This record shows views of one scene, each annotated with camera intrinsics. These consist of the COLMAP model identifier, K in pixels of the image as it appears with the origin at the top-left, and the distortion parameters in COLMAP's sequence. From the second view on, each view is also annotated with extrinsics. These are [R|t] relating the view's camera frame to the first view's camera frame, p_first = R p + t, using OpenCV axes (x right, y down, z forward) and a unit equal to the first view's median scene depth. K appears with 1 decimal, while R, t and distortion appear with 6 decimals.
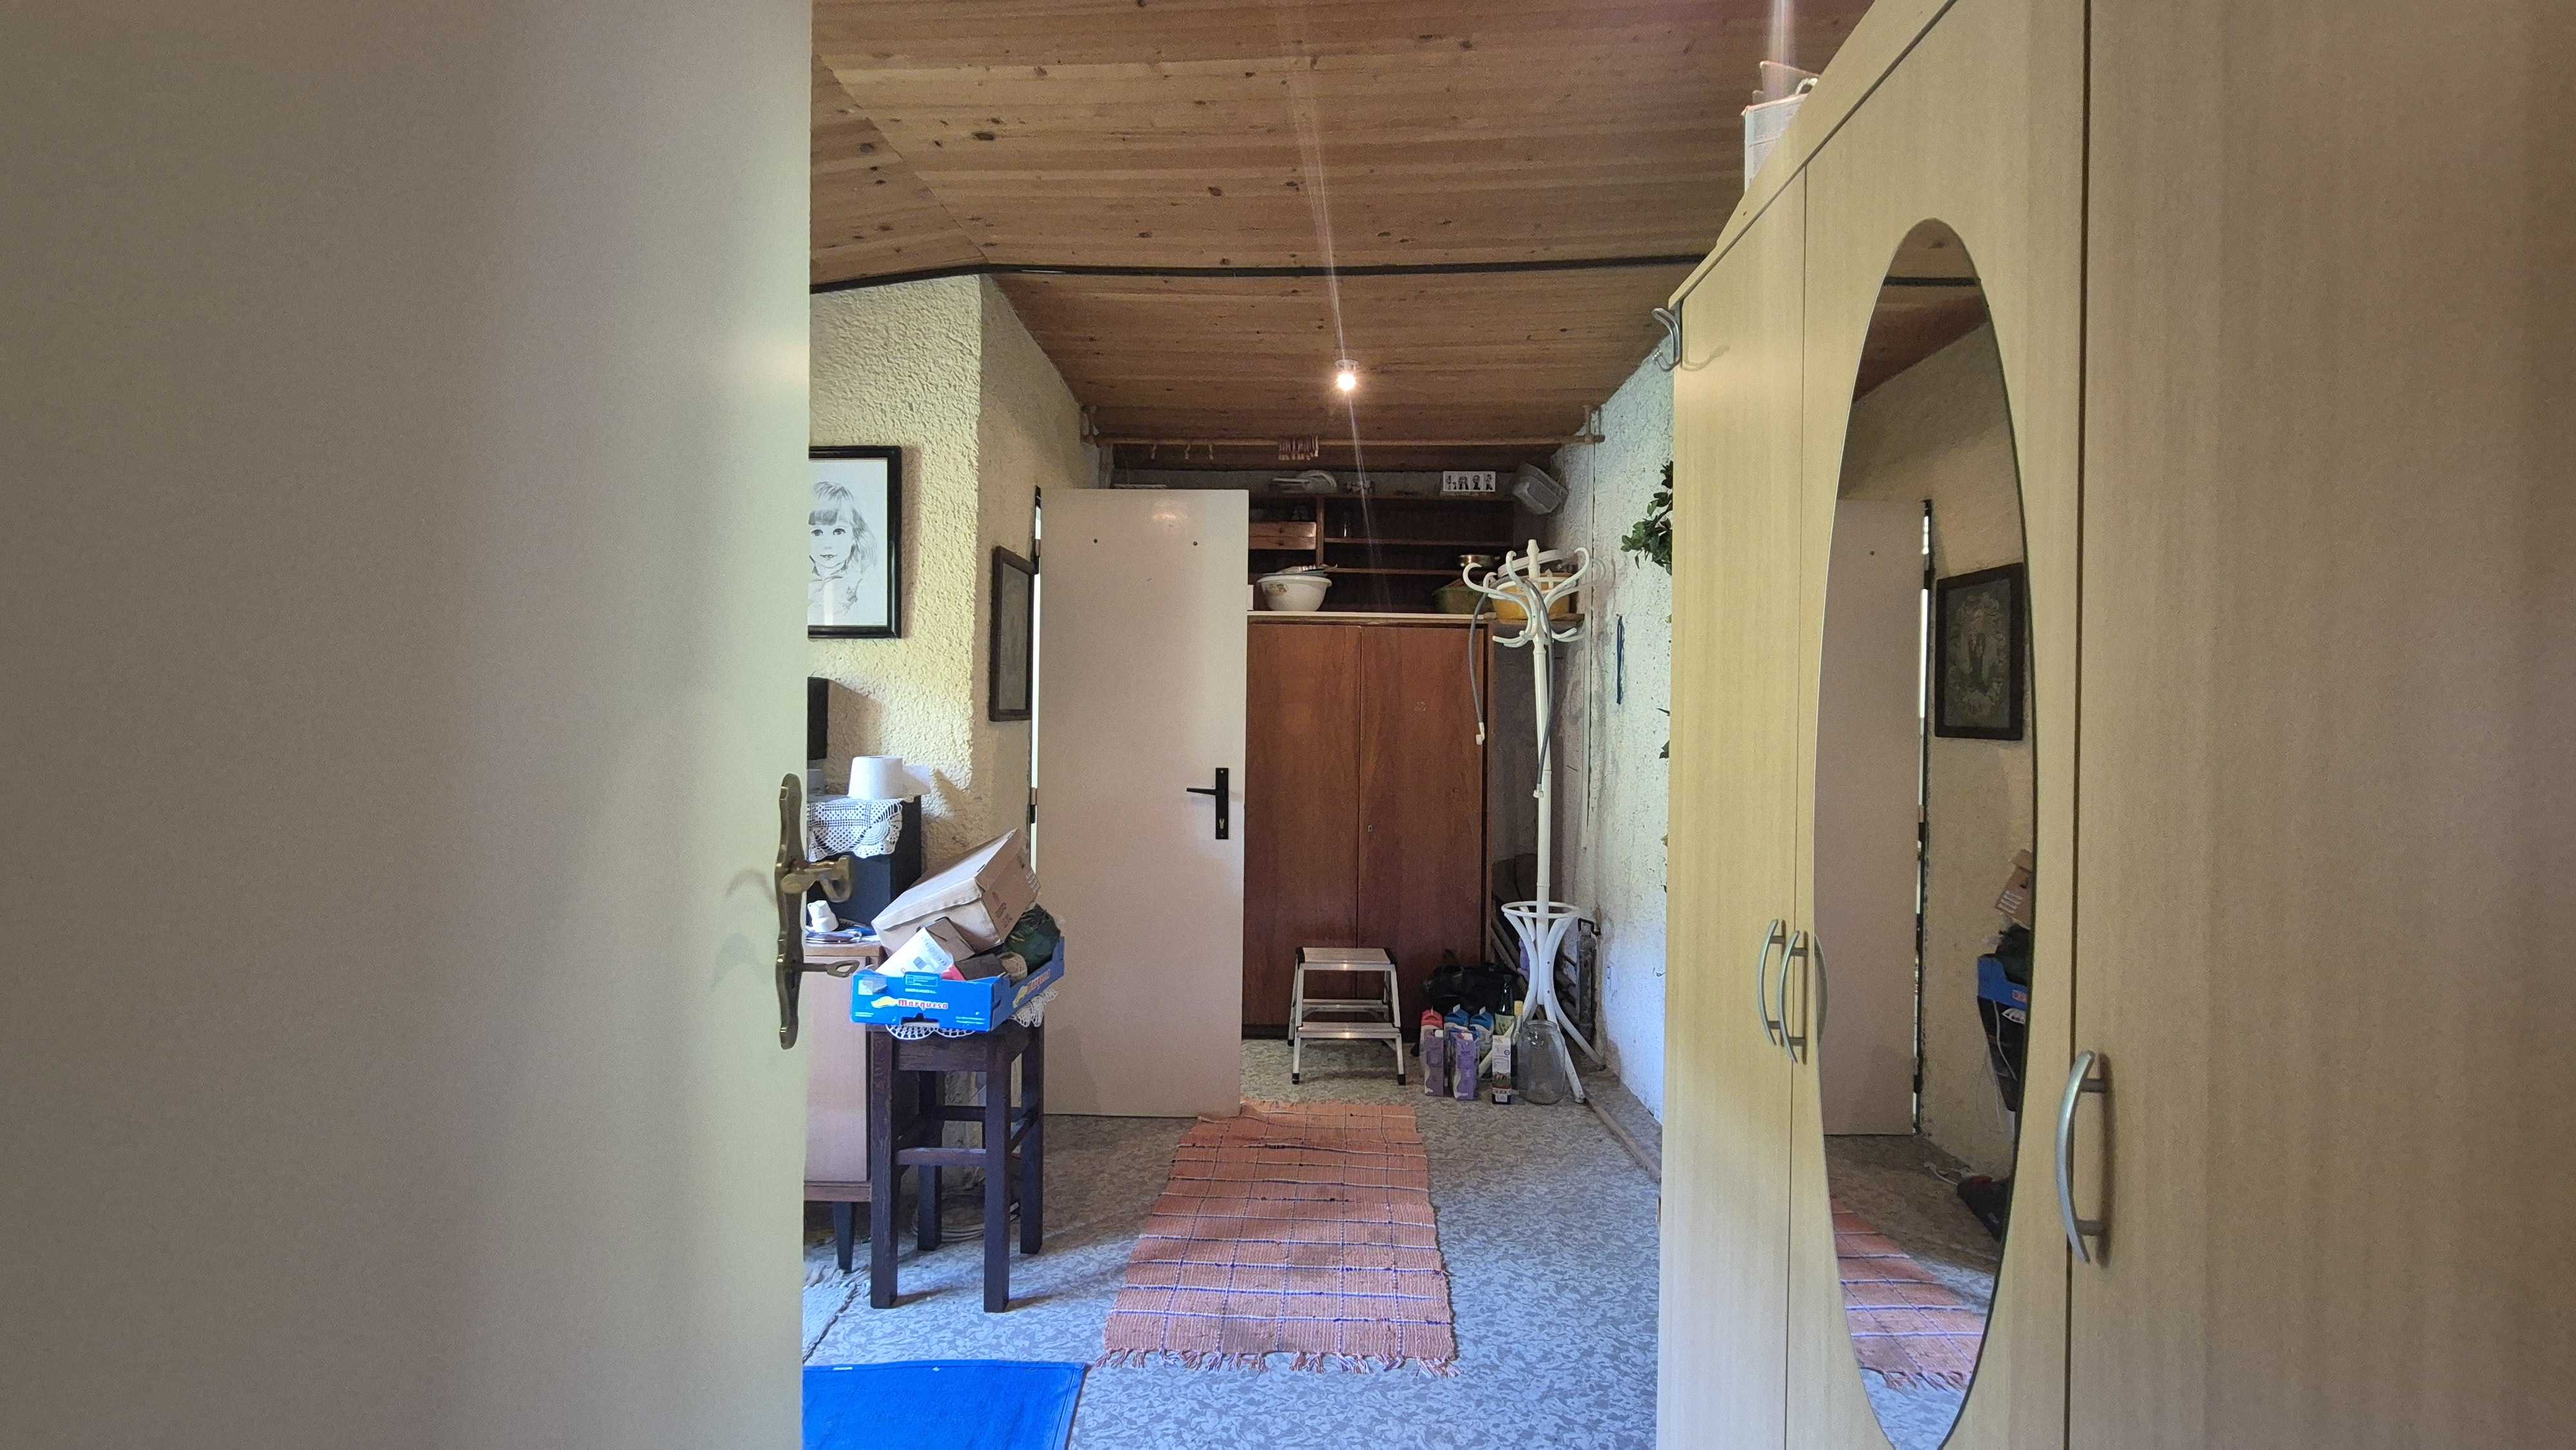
lens RADIAL K [[1052.1, 0, 1286.2], [0, 1052.1, 722.1], [0, 0, 1]] dist [-0.001017, 0.000705]
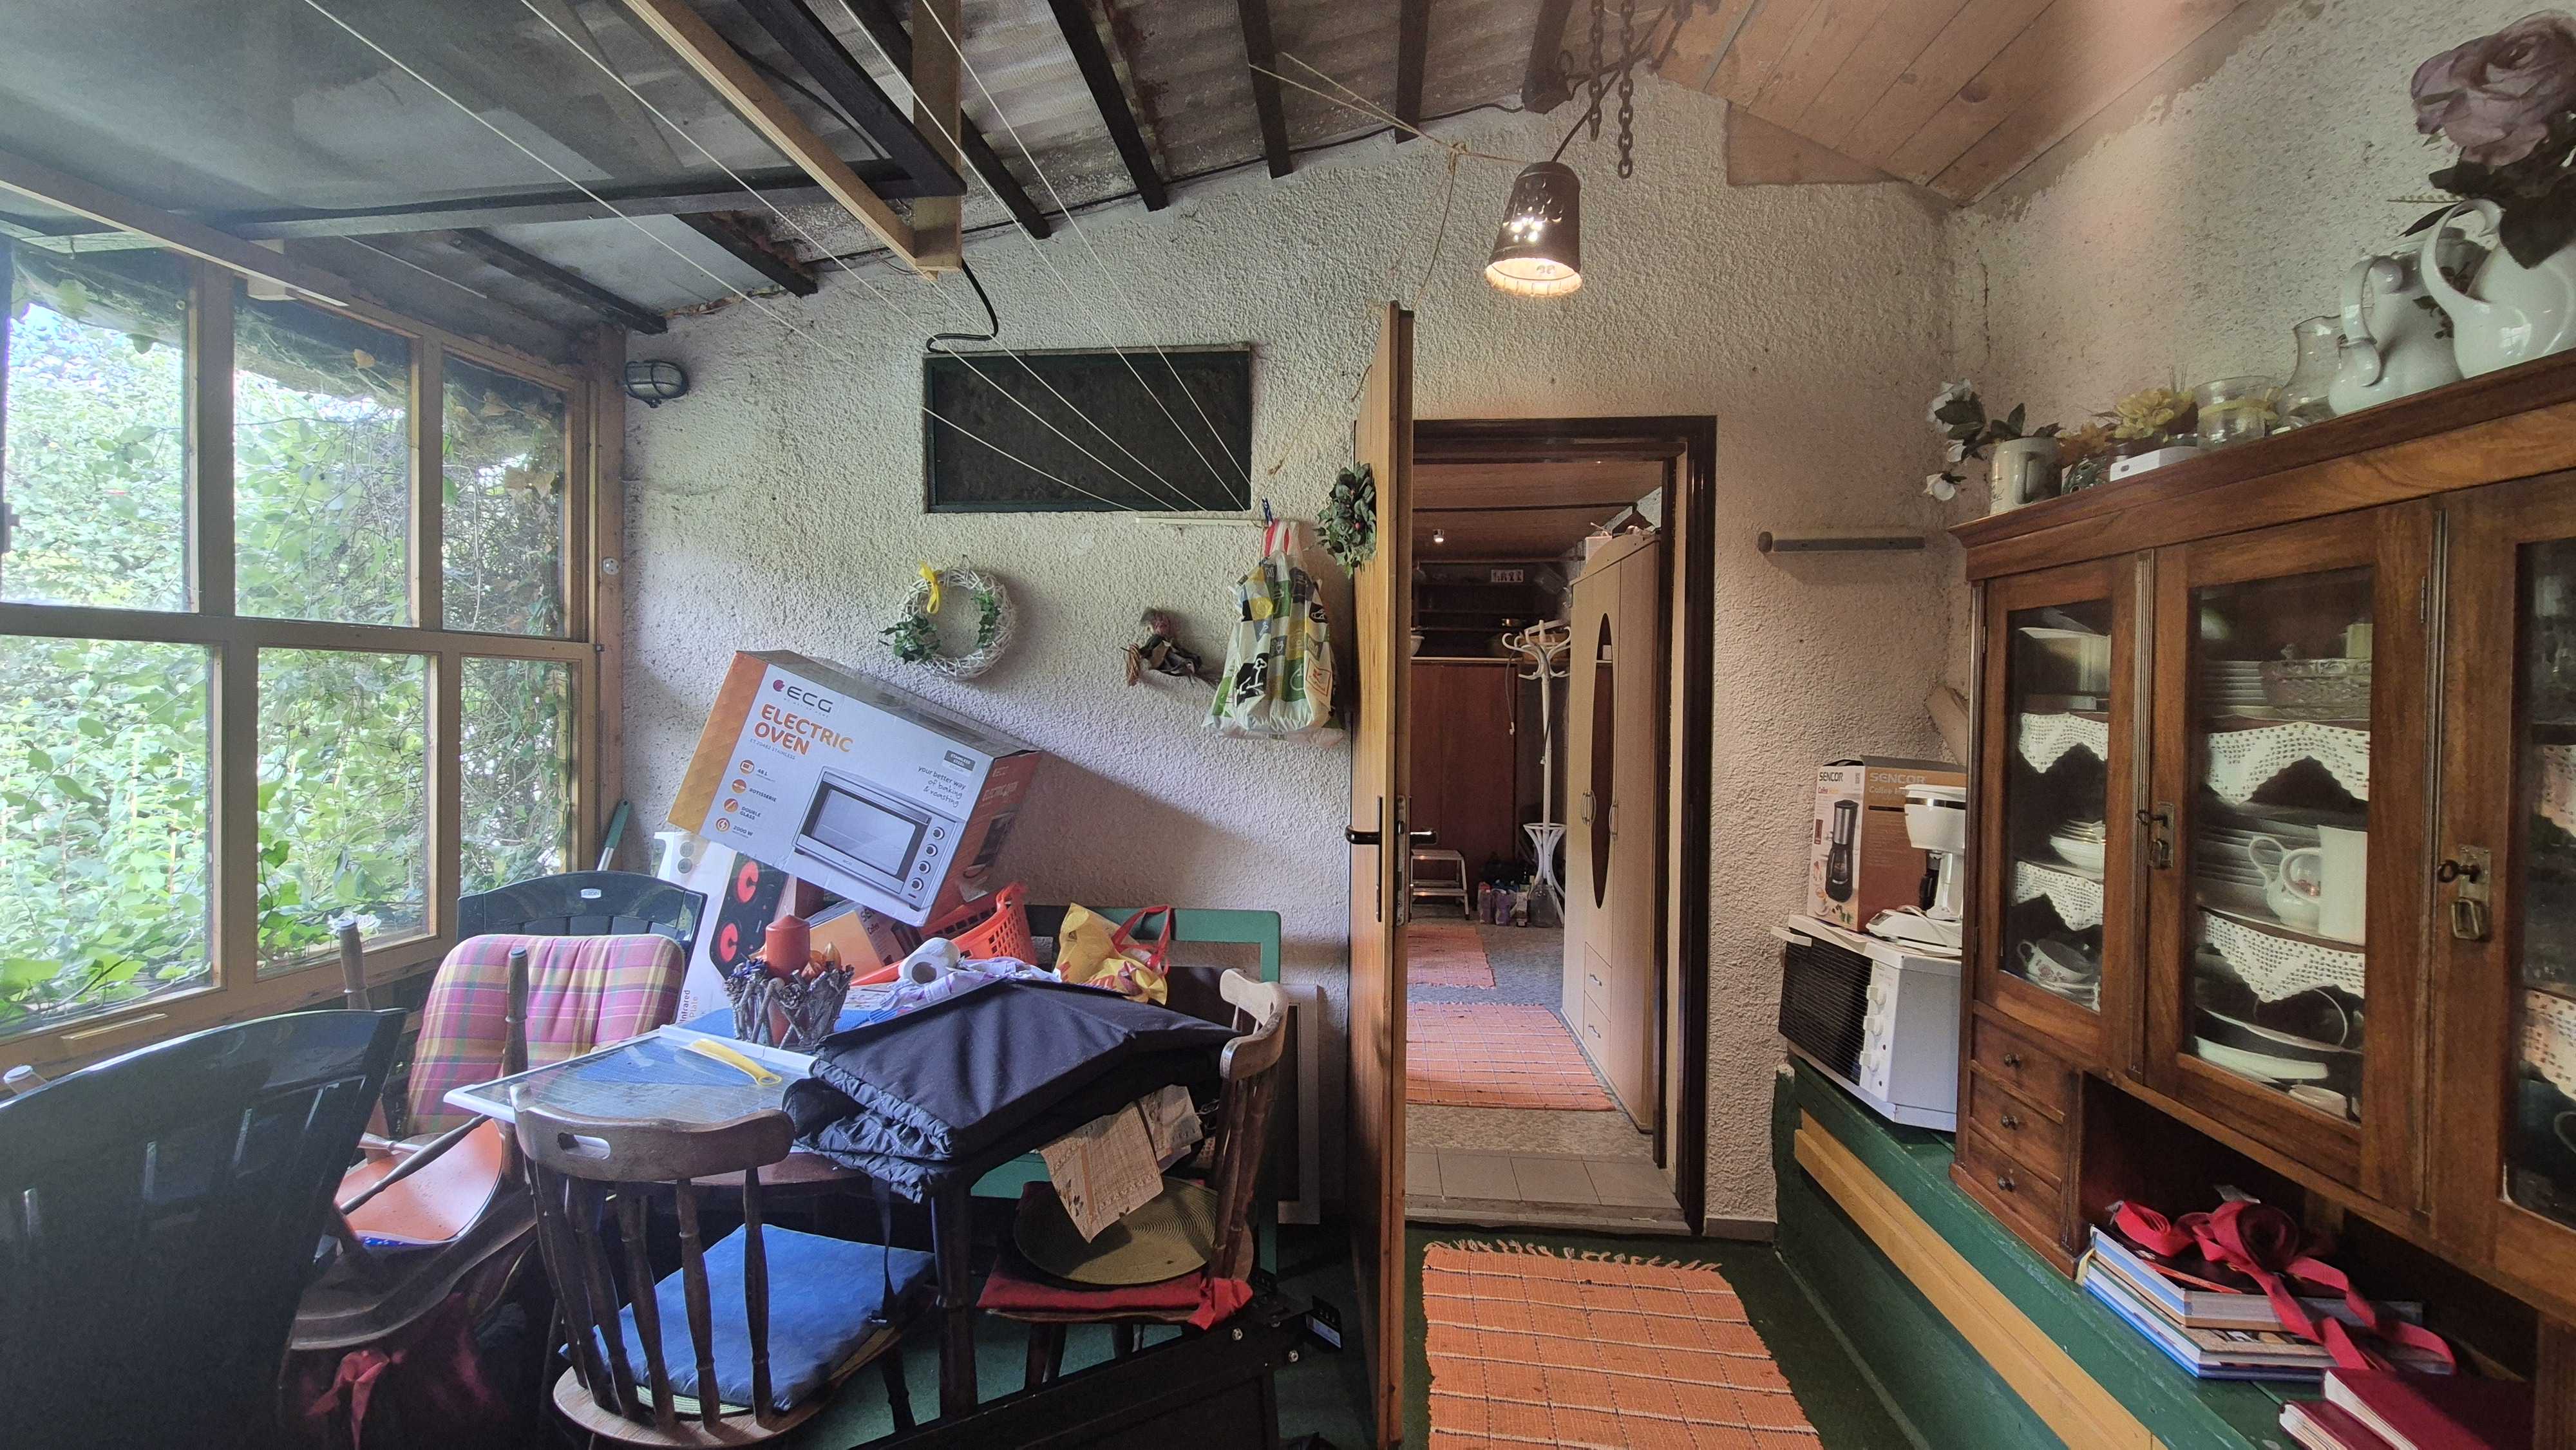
lens RADIAL K [[1052.1, 0, 1290.4], [0, 1052.1, 721.8], [0, 0, 1]] dist [-0.001017, 0.000705]
pose [[0.999316, 0.002005, -0.036920, -0.125535], [-0.001583, 0.999933, 0.011454, -0.019485], [0.036941, -0.011387, 0.999253, -0.797887]]
